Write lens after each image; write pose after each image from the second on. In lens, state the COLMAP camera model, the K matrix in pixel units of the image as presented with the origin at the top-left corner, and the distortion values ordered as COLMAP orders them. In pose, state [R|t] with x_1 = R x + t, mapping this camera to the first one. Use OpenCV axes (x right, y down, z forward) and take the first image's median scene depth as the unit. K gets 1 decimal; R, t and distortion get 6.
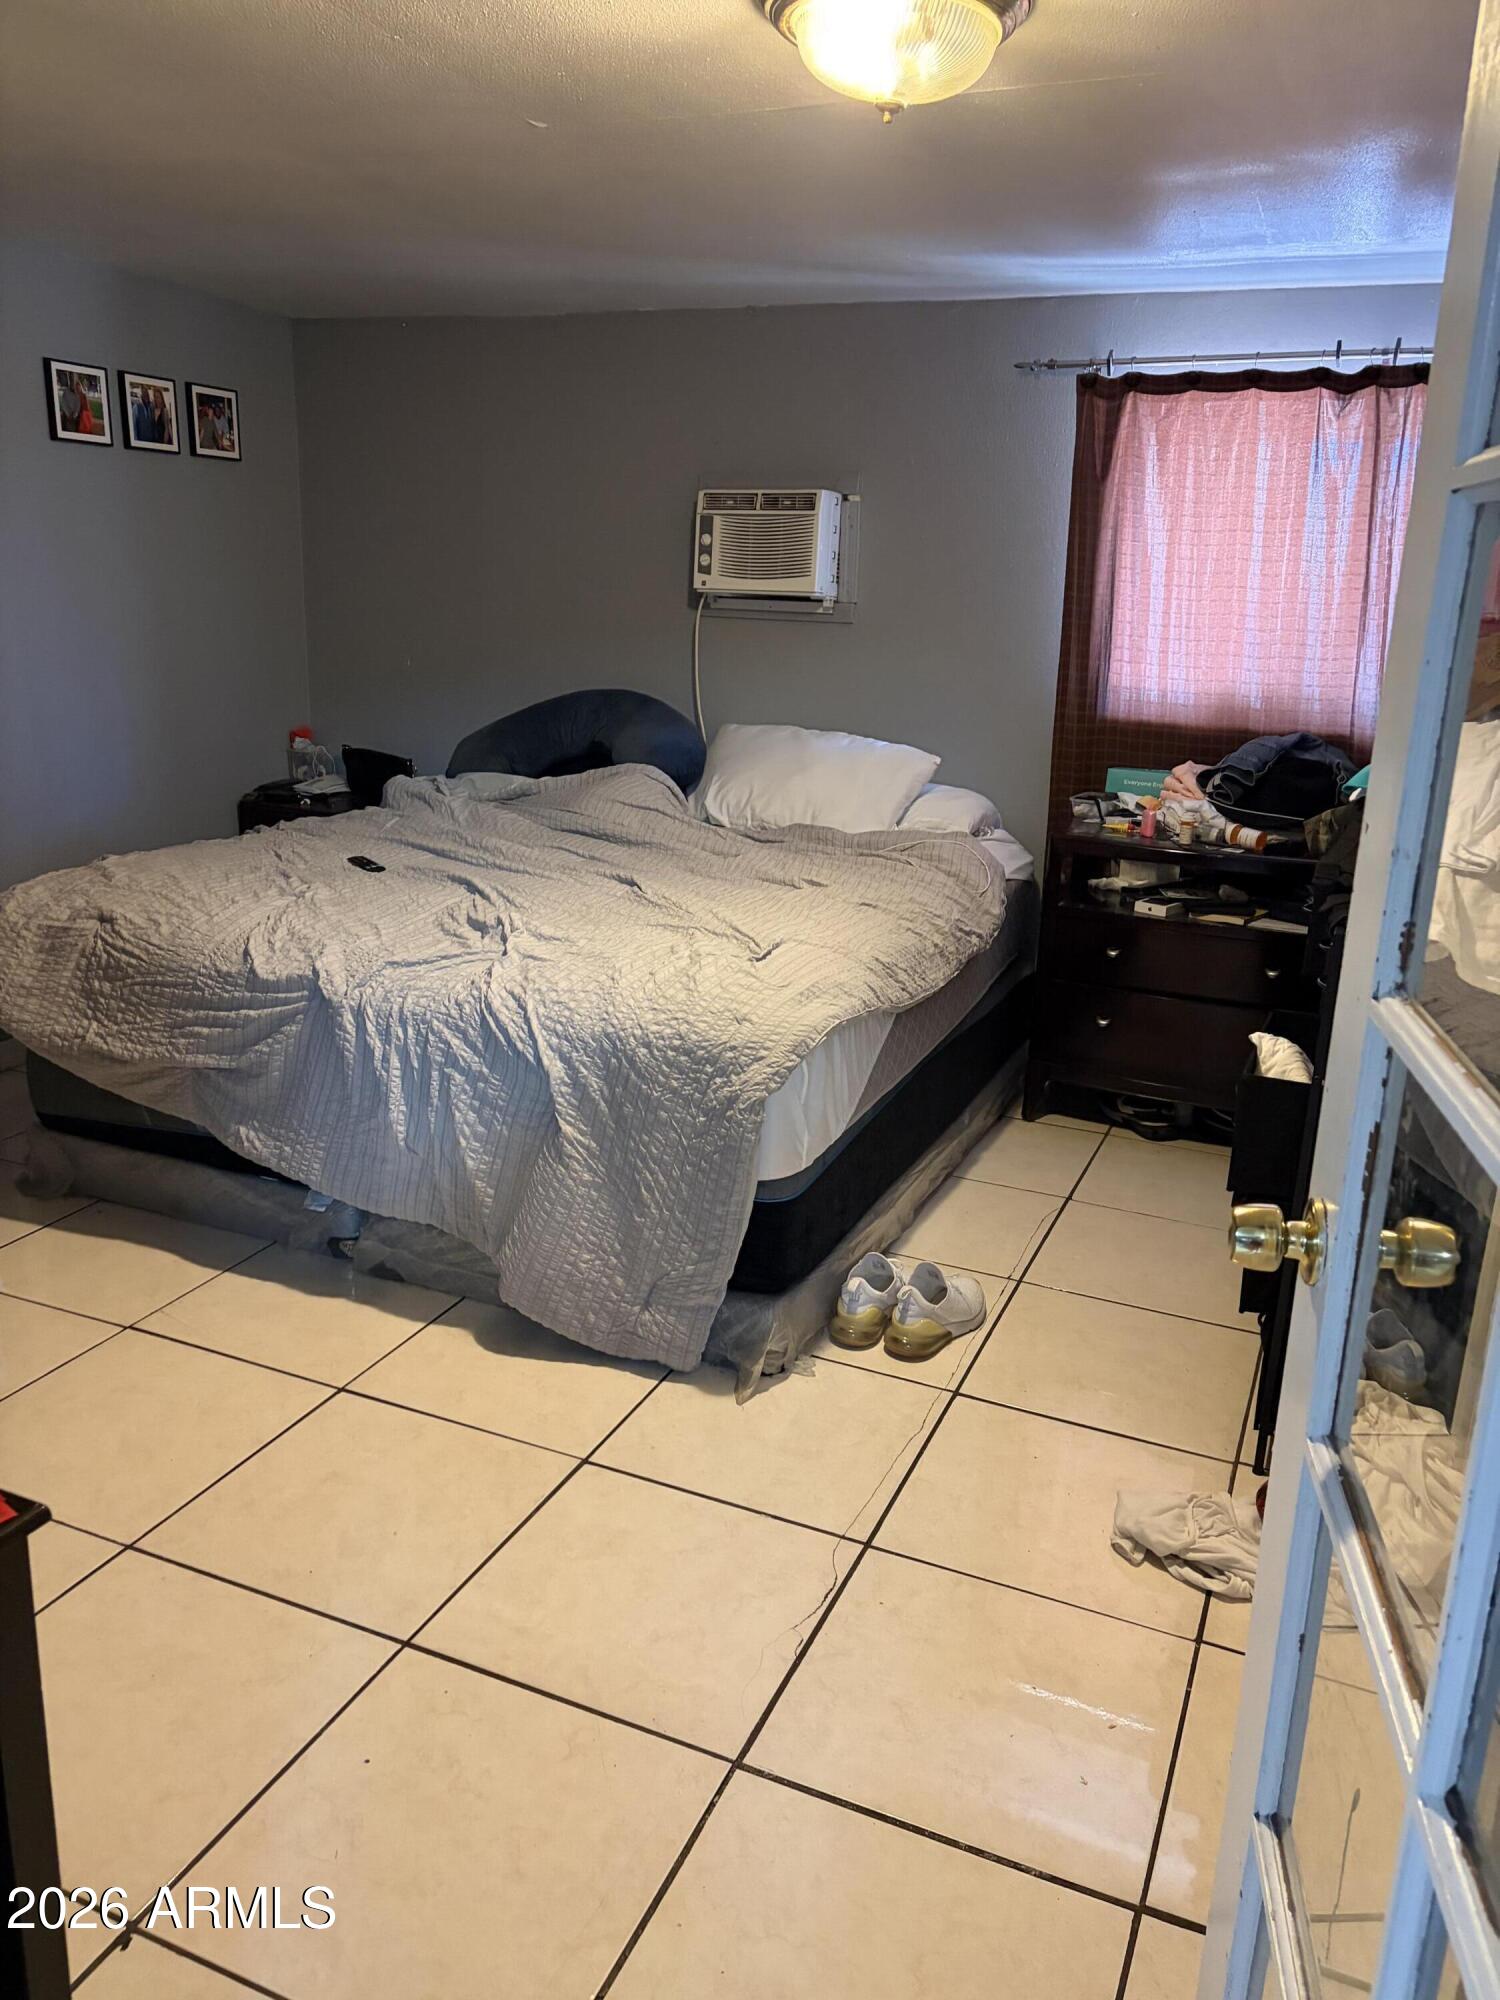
lens RADIAL K [[1514.9, 0, 749.1], [0, 1514.9, 1000.4], [0, 0, 1]] dist [0.032517, -0.041913]
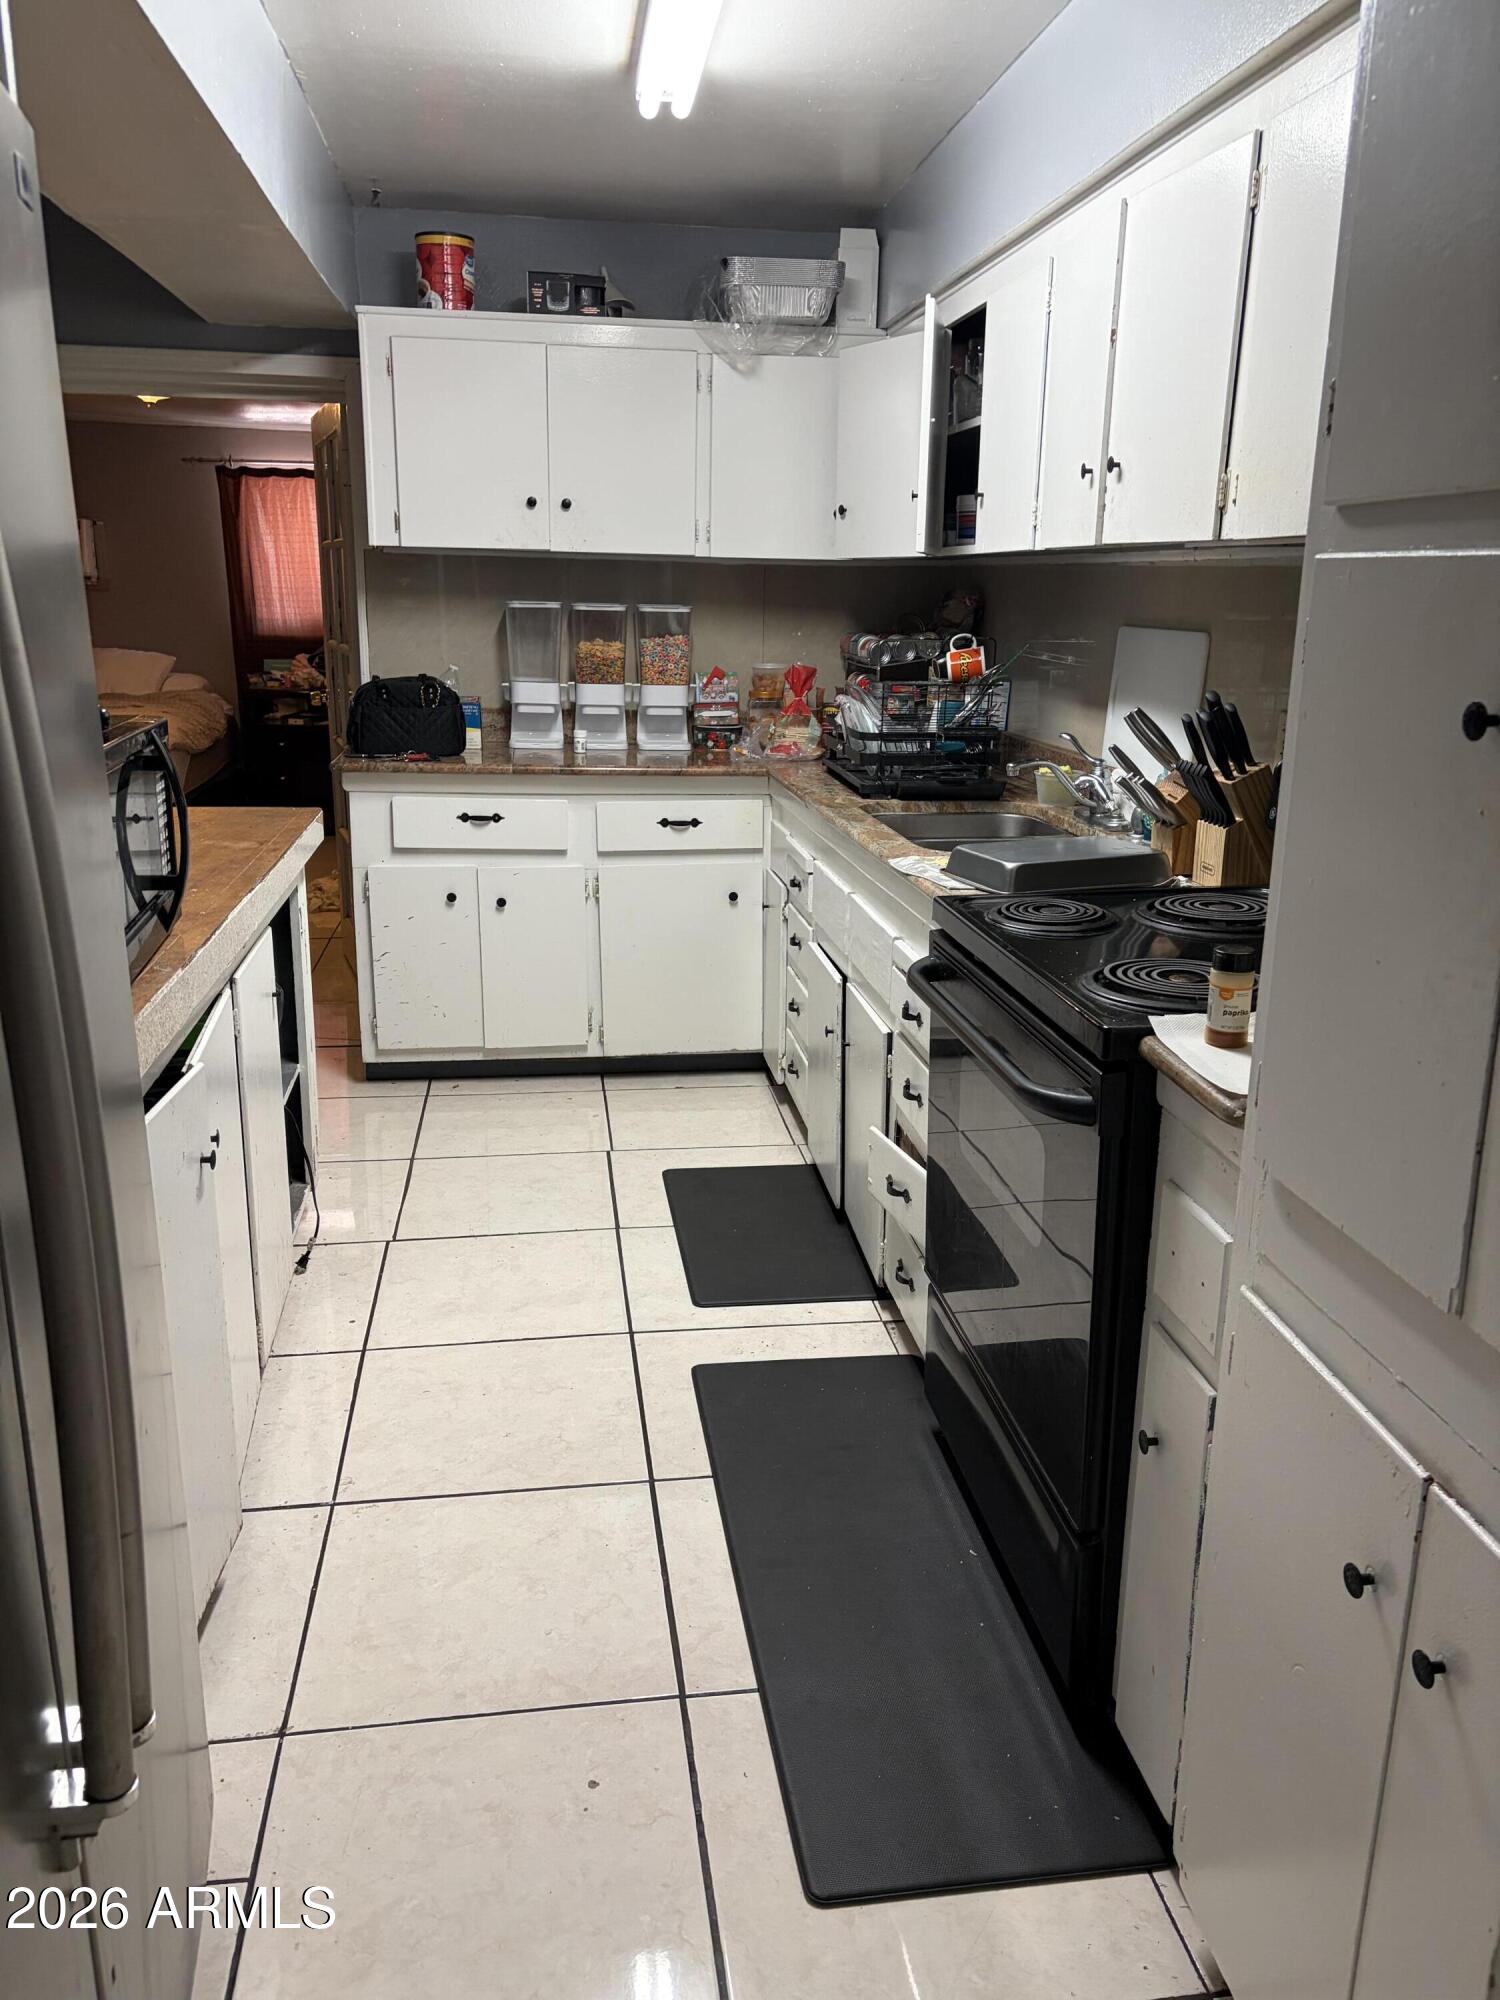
lens RADIAL K [[1514.9, 0, 752.1], [0, 1514.9, 998.9], [0, 0, 1]] dist [0.032517, -0.041913]
pose [[0.853913, -0.155506, 0.496640, -0.294748], [0.150317, 0.987337, 0.050700, 0.298996], [-0.498235, 0.031360, 0.866475, -1.103580]]
